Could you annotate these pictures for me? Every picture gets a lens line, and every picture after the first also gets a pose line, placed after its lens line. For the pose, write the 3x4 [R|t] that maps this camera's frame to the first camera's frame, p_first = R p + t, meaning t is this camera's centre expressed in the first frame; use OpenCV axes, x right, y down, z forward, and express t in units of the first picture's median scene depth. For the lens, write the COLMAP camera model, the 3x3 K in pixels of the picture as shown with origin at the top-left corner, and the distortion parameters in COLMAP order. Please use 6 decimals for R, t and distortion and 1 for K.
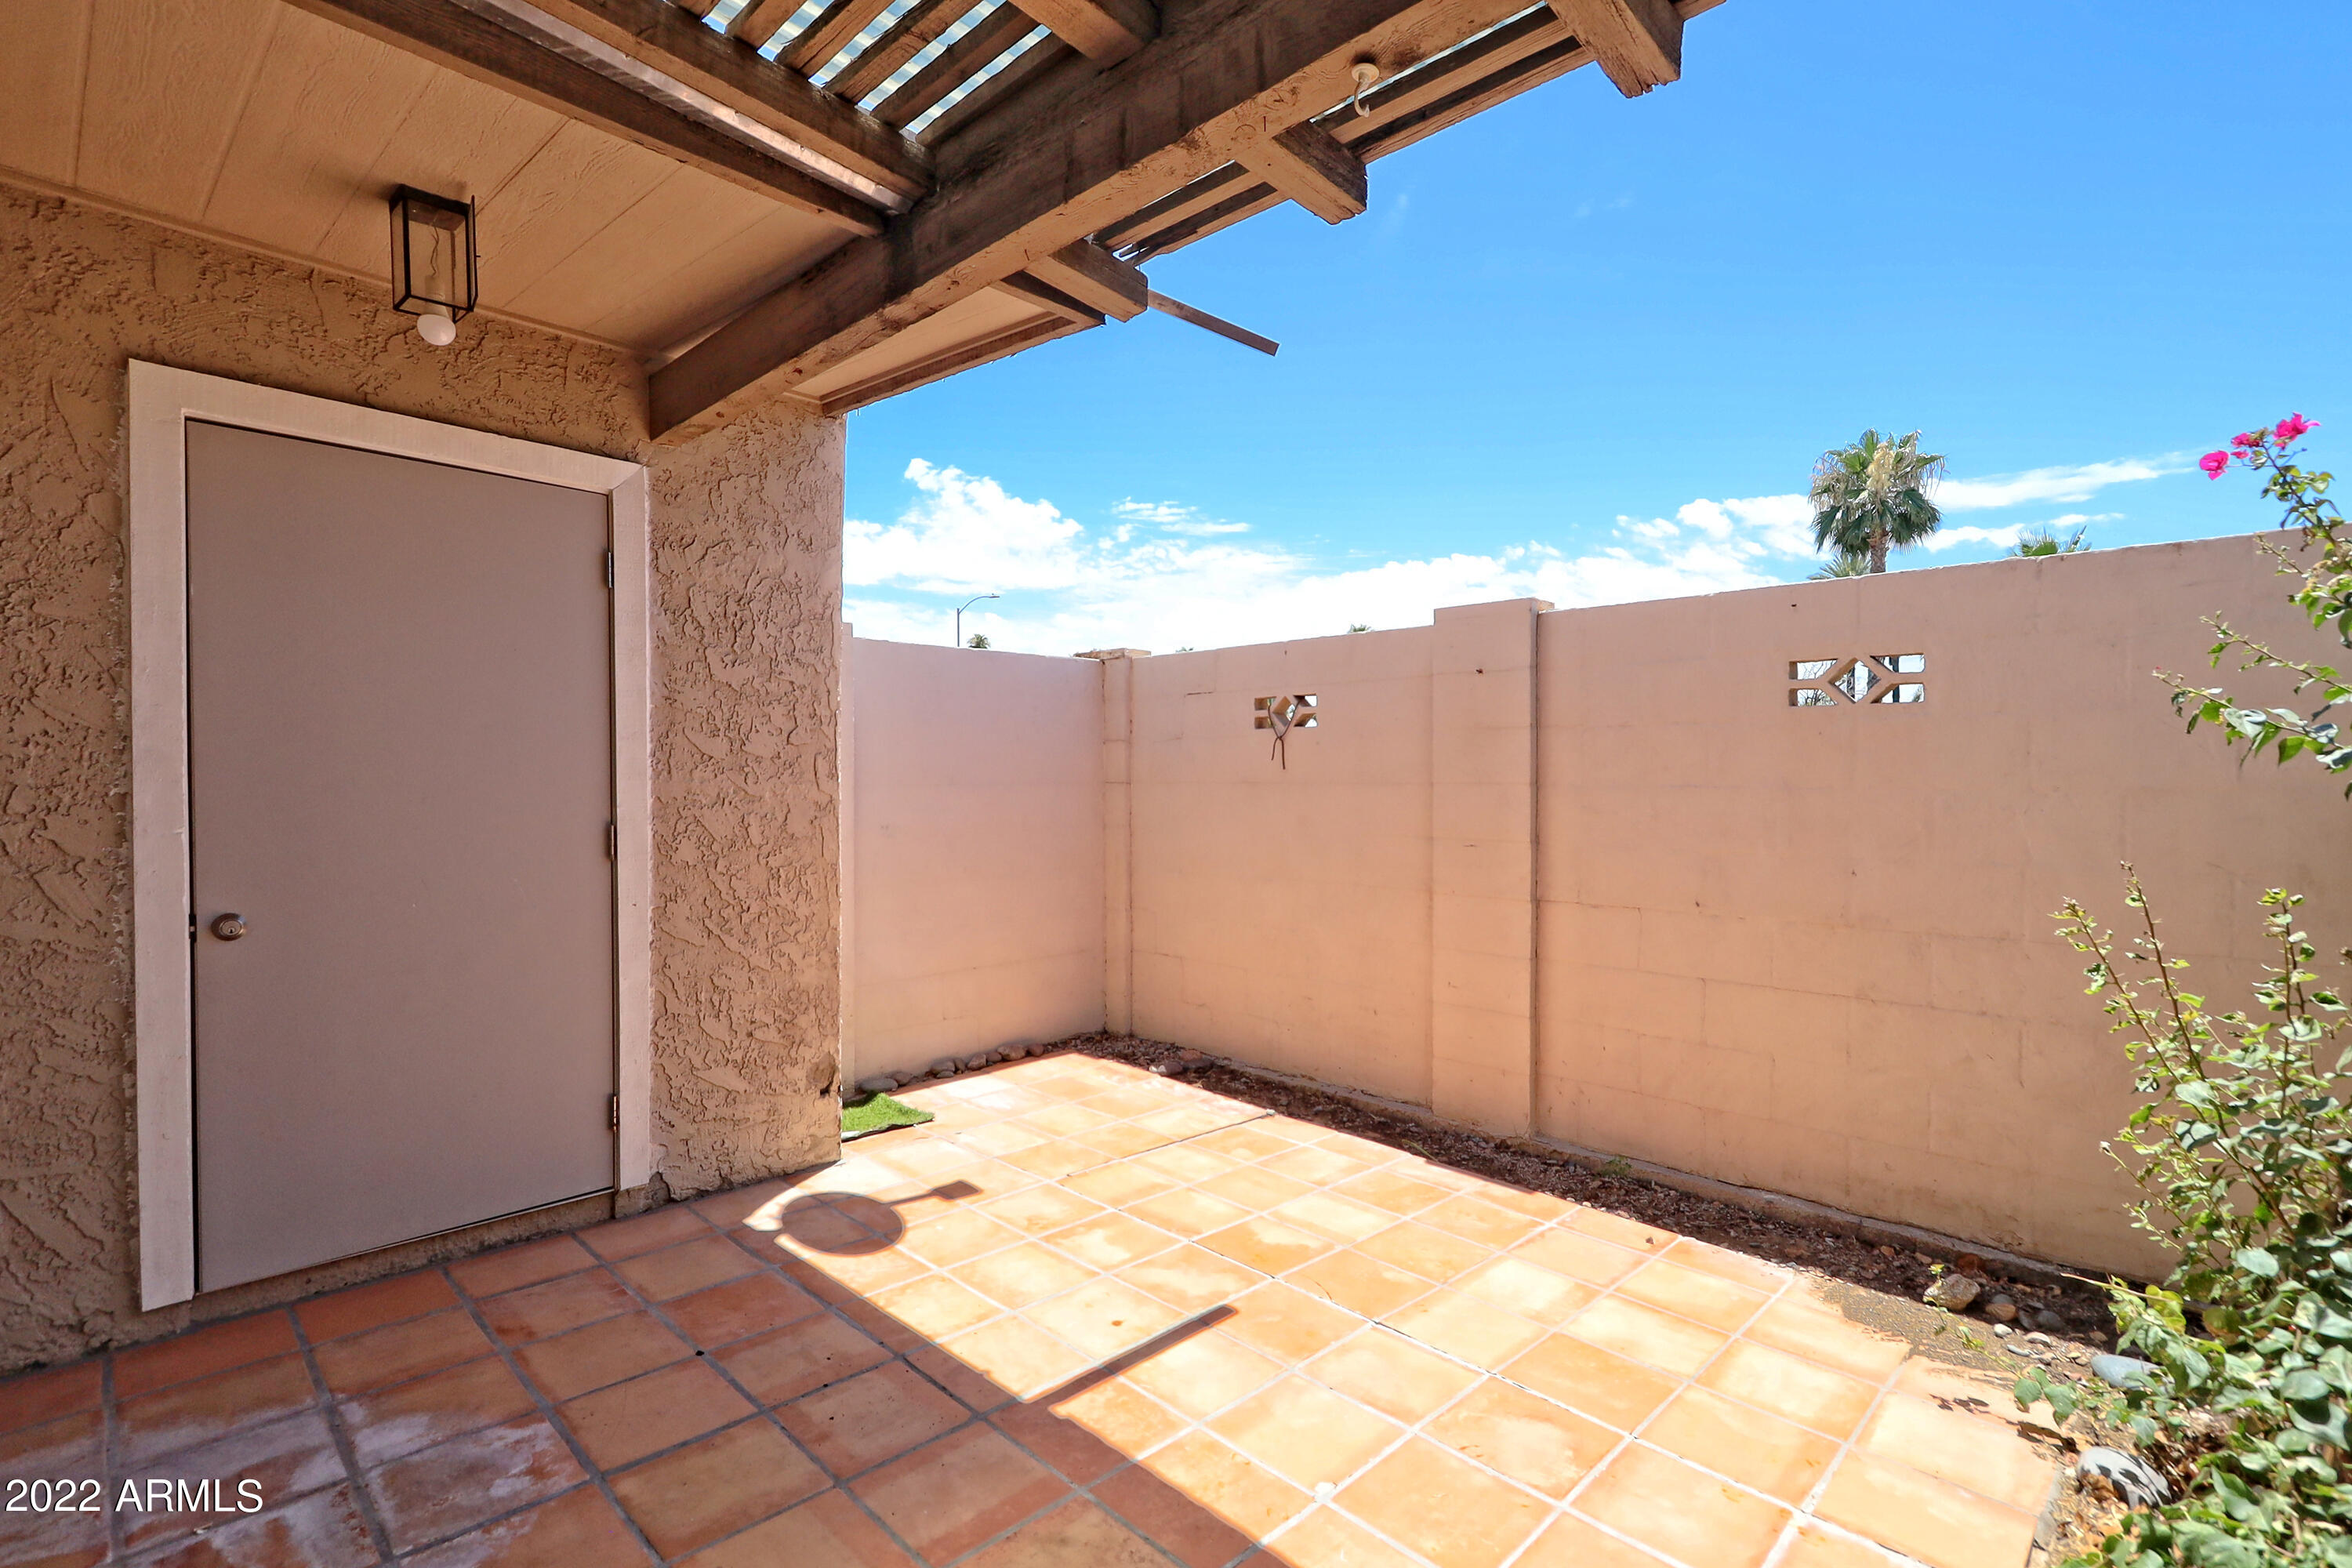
lens RADIAL K [[1073.3, 0, 1171.1], [0, 1073.3, 779.2], [0, 0, 1]] dist [0.003617, -0.000068]
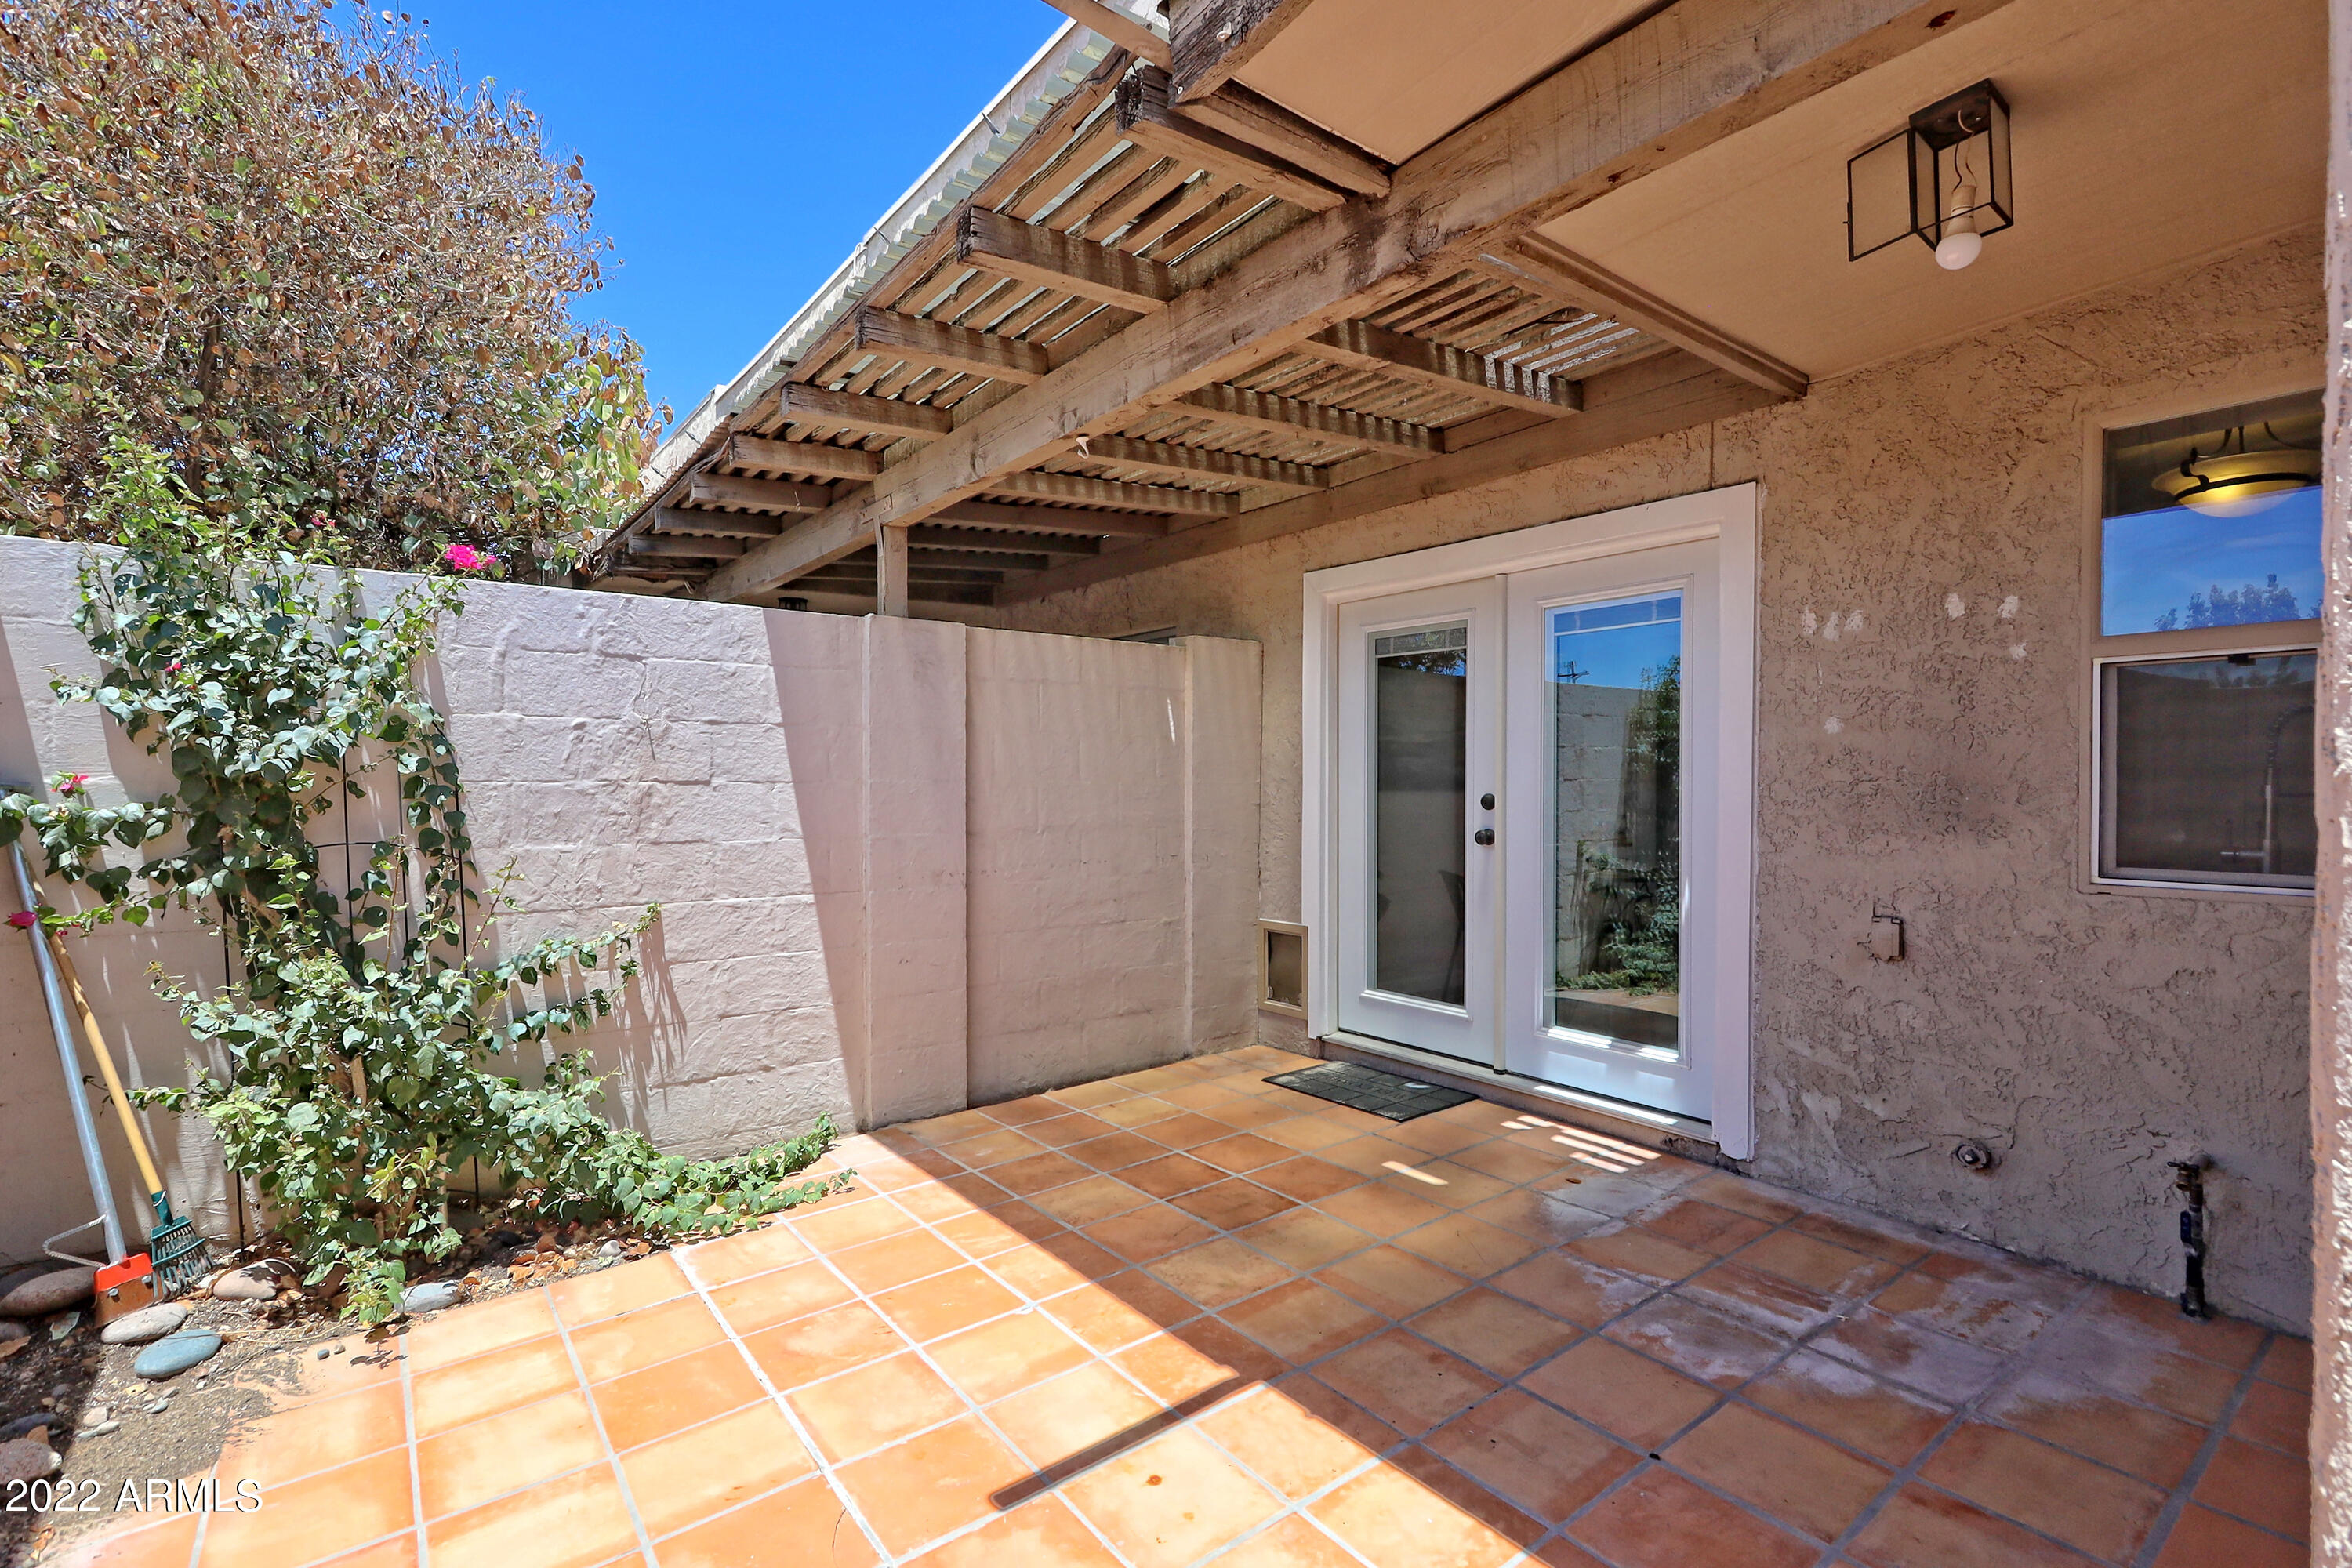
lens RADIAL K [[1073.3, 0, 1171.1], [0, 1073.3, 779.2], [0, 0, 1]] dist [0.003617, -0.000068]
pose [[-0.989293, -0.007020, 0.145773, -0.193579], [-0.005929, 0.999951, 0.007918, -0.001946], [-0.145821, 0.006968, -0.989286, 1.999913]]
